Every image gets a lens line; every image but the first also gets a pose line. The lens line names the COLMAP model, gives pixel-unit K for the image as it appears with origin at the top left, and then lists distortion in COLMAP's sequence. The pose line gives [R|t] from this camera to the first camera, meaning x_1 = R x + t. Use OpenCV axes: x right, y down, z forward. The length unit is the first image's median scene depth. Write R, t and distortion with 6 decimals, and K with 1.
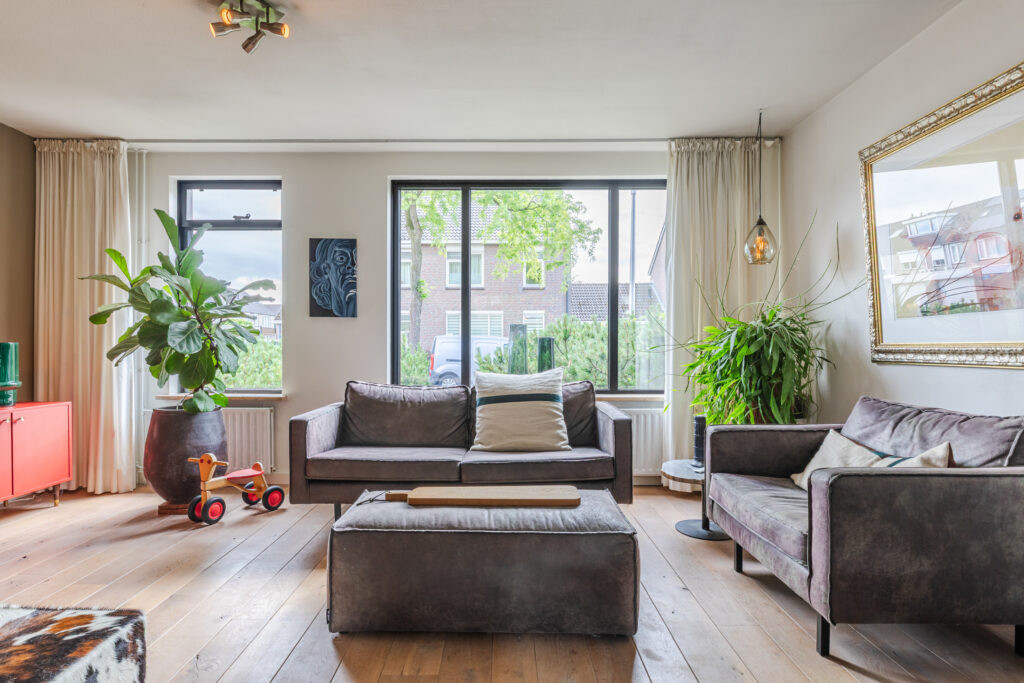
lens RADIAL K [[534.2, 0, 496.6], [0, 534.2, 356.4], [0, 0, 1]] dist [-0.000563, -0.000092]
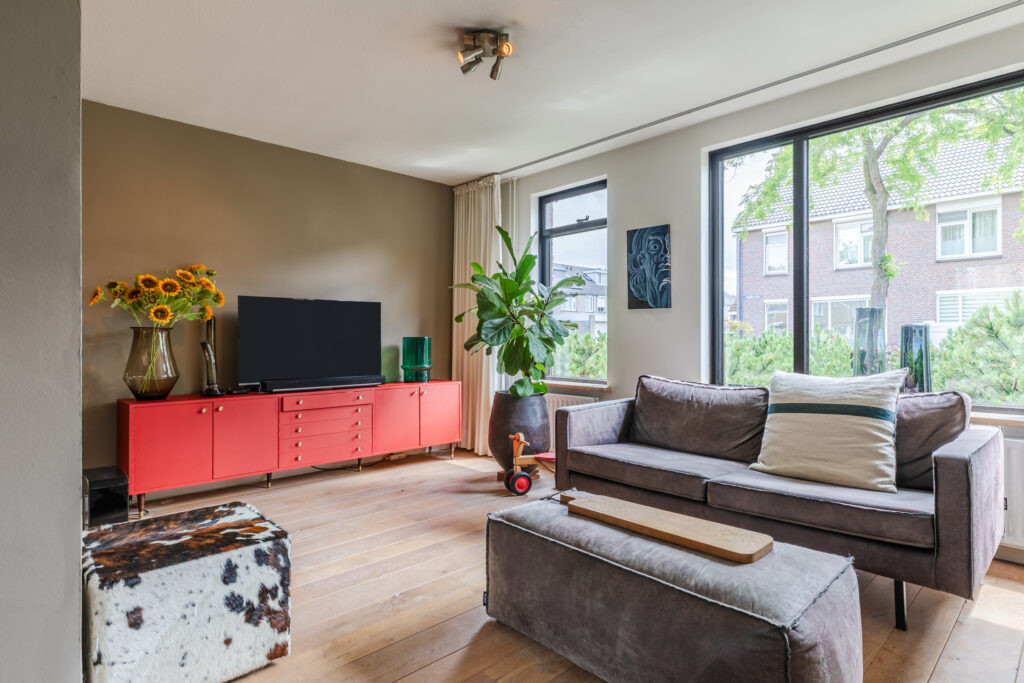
lens RADIAL K [[546.0, 0, 512.0], [0, 546.0, 341.5], [0, 0, 1]] dist [-0.000893, 0.000077]
pose [[0.699457, 0.001161, -0.714674, 0.271606], [-0.010279, 0.999912, -0.008435, -0.003988], [0.714601, 0.013246, 0.699407, 0.160747]]
